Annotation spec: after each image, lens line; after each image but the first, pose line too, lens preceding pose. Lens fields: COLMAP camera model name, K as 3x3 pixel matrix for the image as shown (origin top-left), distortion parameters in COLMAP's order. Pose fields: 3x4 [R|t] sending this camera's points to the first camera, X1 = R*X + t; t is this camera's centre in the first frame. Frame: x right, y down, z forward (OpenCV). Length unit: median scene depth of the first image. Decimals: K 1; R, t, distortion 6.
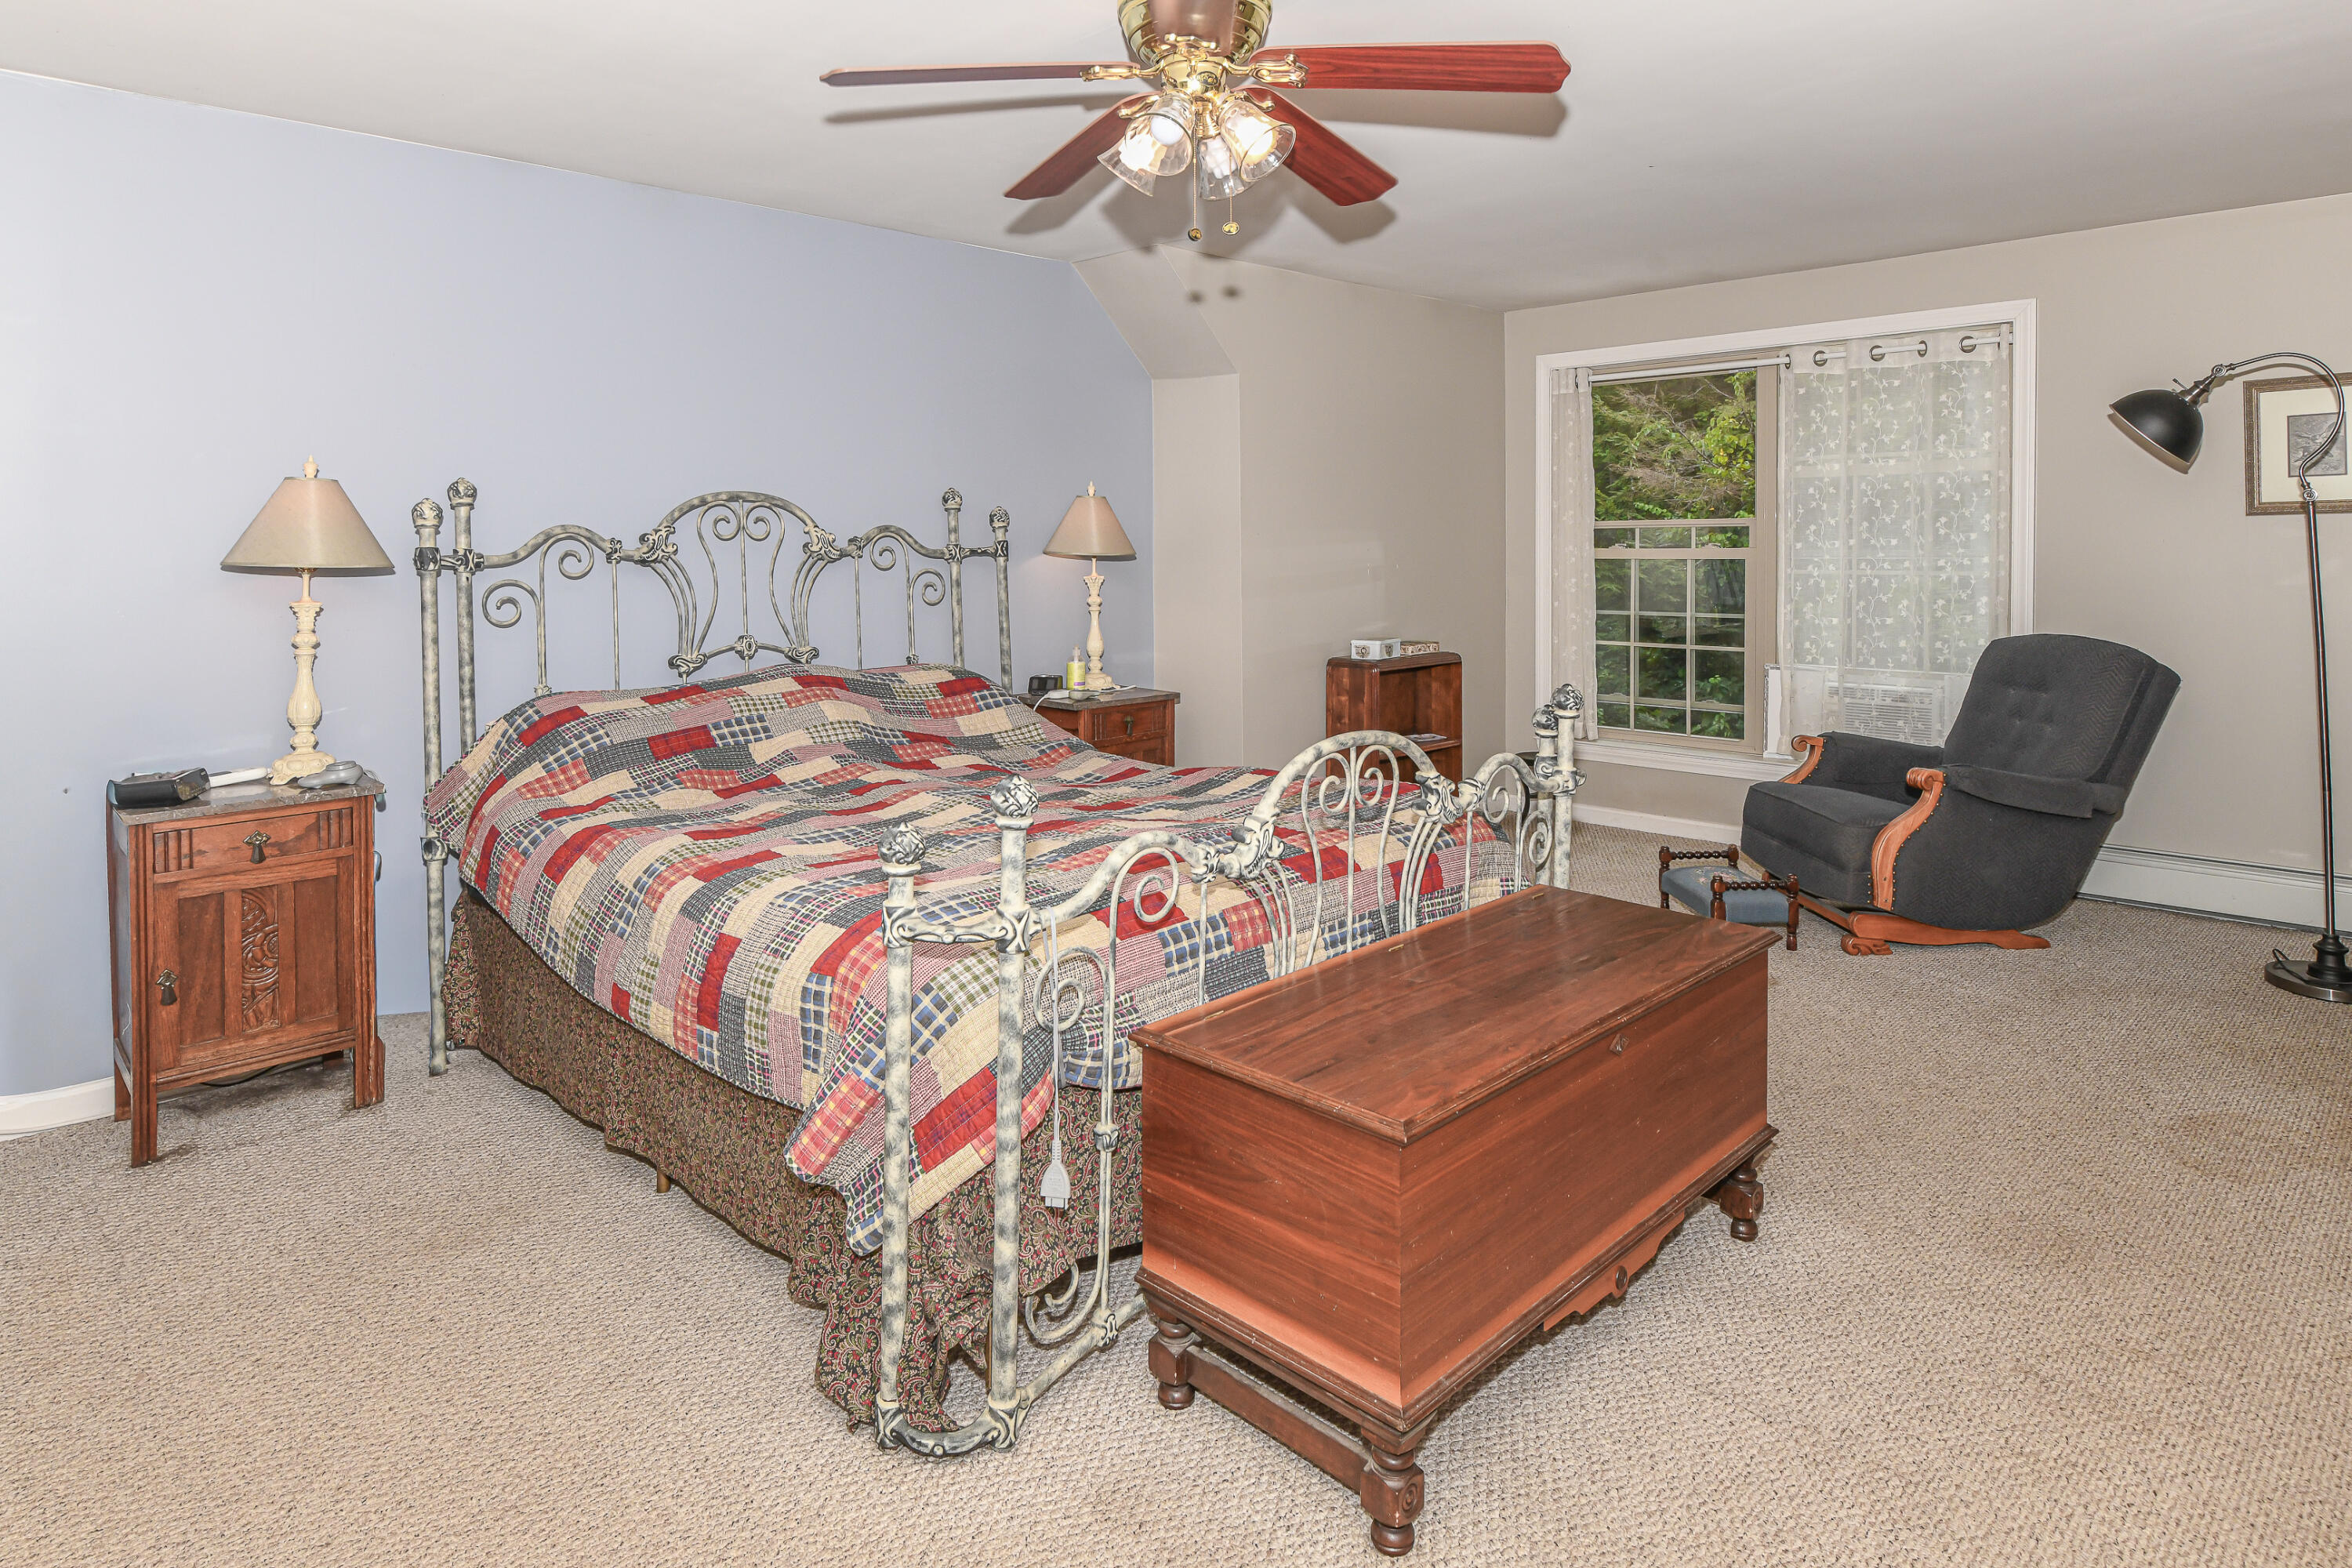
lens RADIAL K [[1319.7, 0, 1176.0], [0, 1319.7, 784.0], [0, 0, 1]] dist [0.002718, 0.000397]
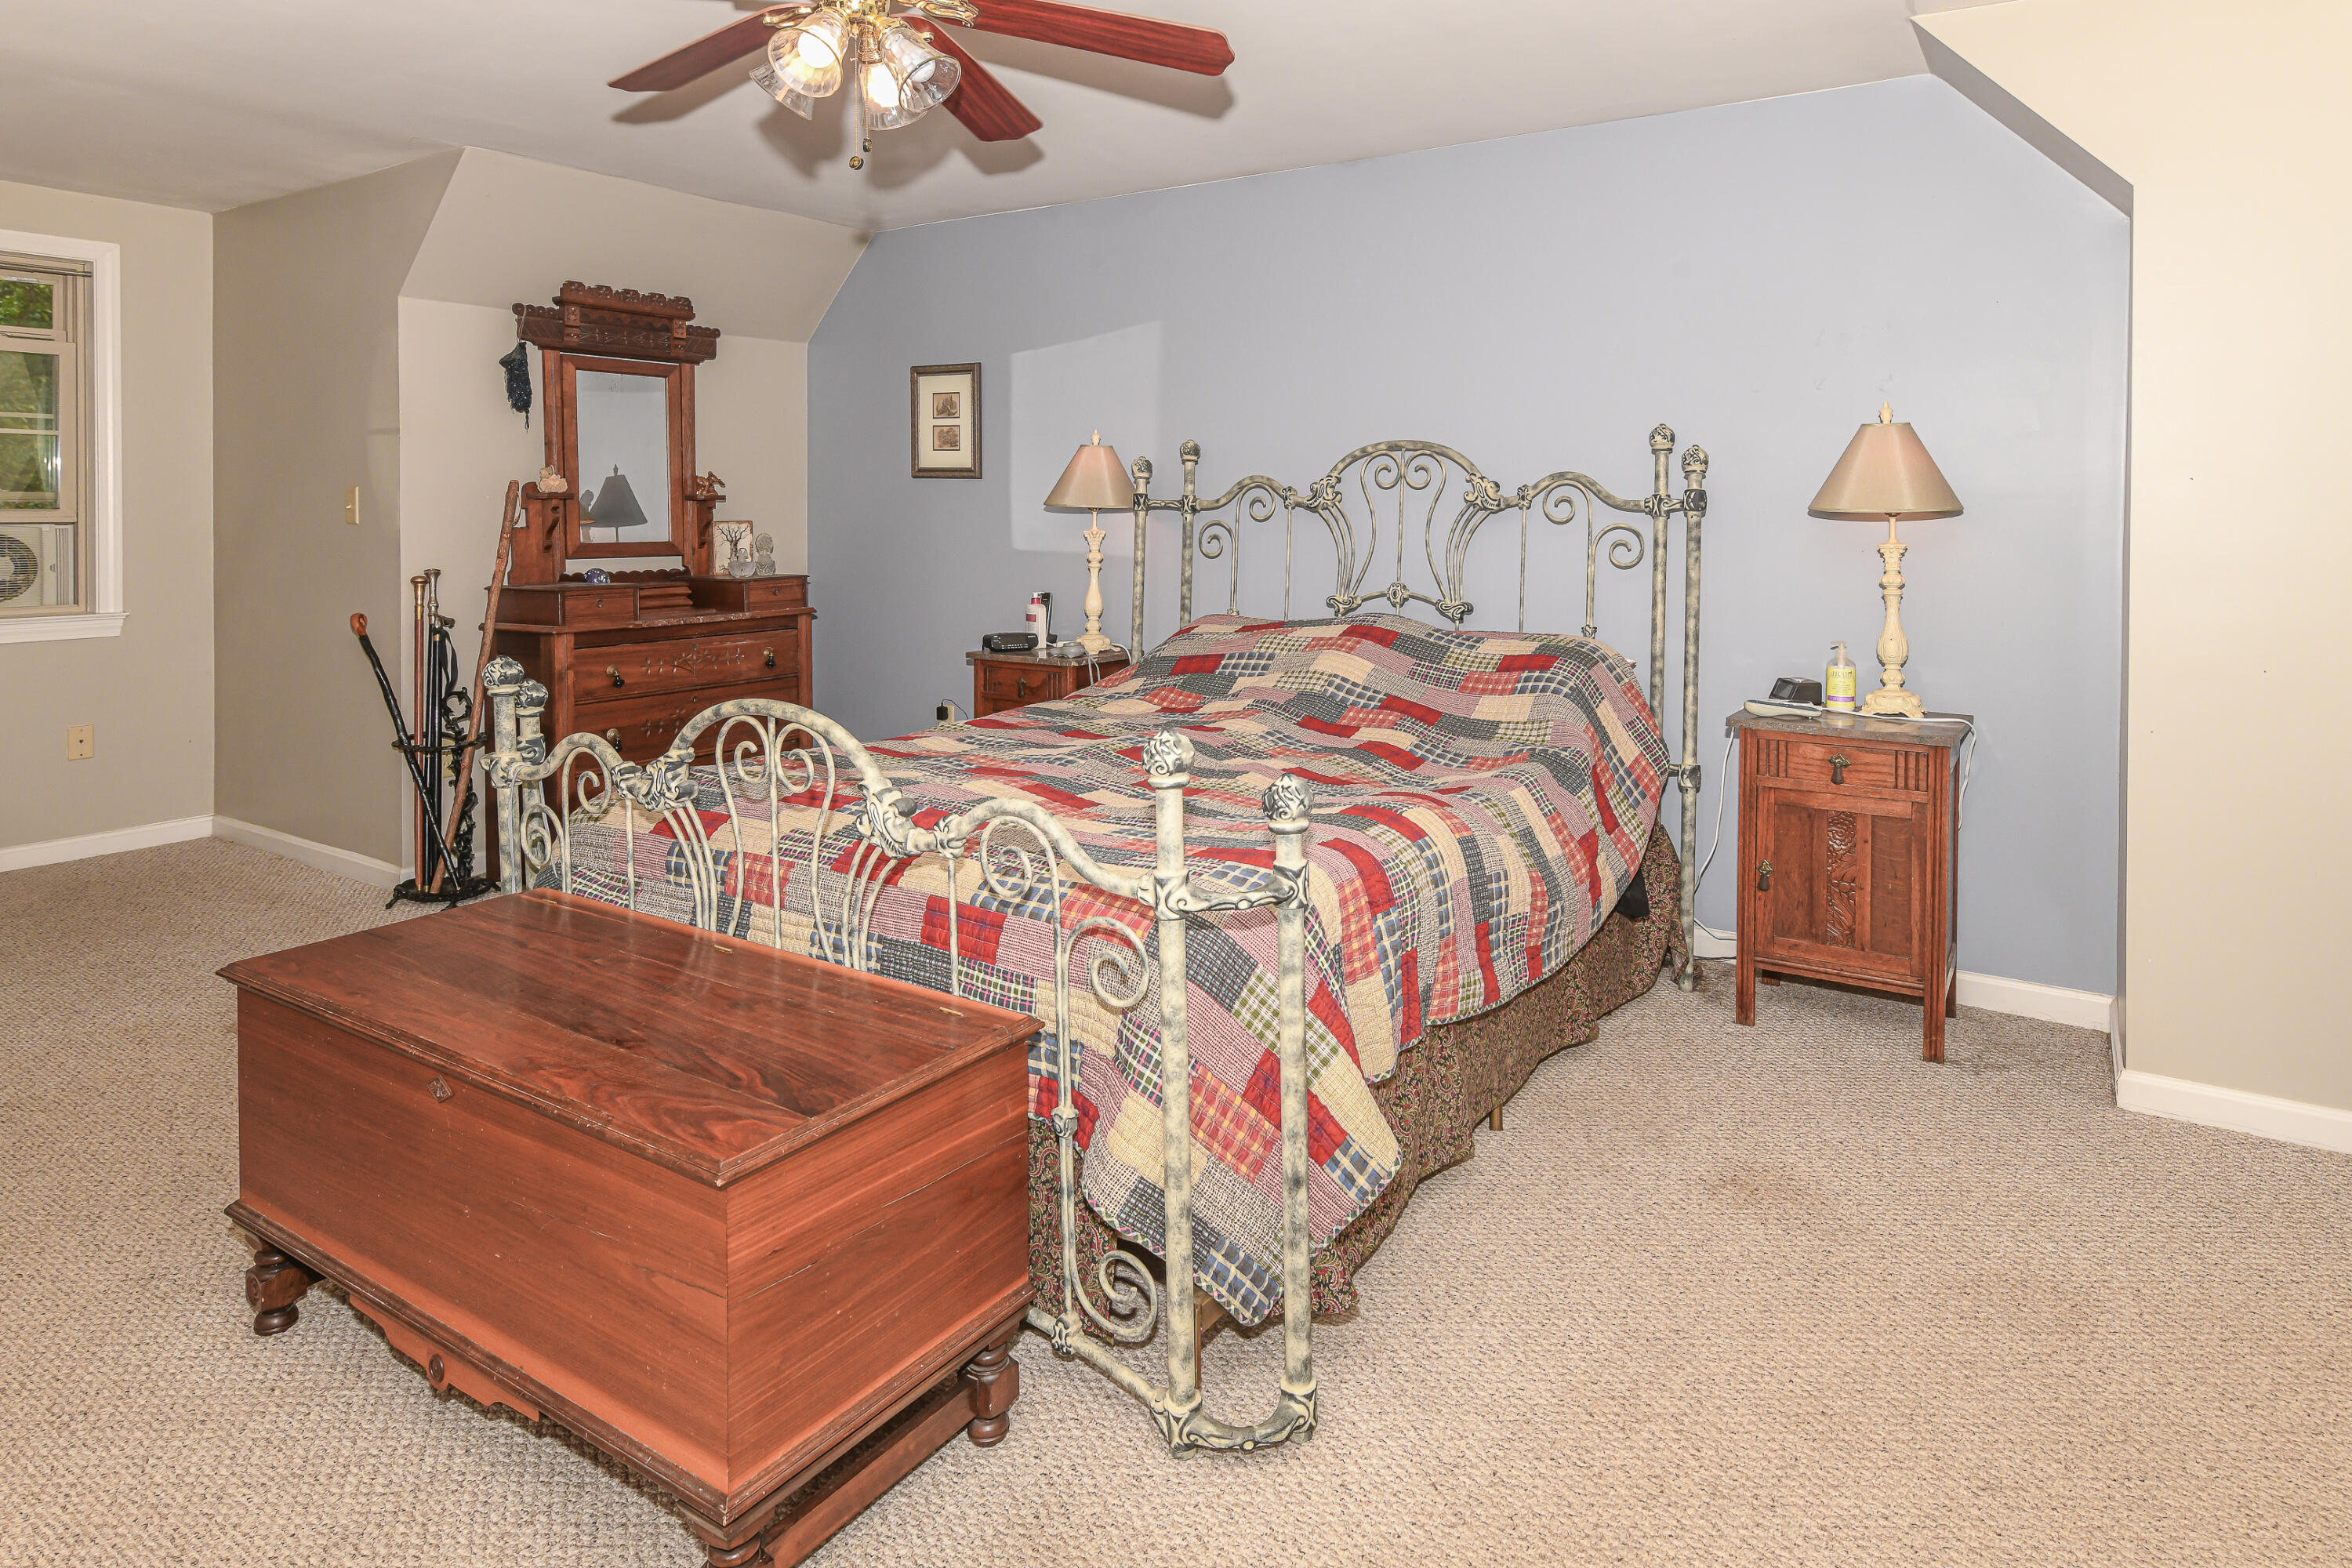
lens RADIAL K [[1319.7, 0, 1176.0], [0, 1319.7, 784.0], [0, 0, 1]] dist [0.002718, 0.000397]
pose [[0.212232, 0.218672, -0.952439, 0.648482], [-0.177215, 0.967094, 0.182548, -0.120463], [0.961017, 0.130043, 0.244000, 0.619146]]
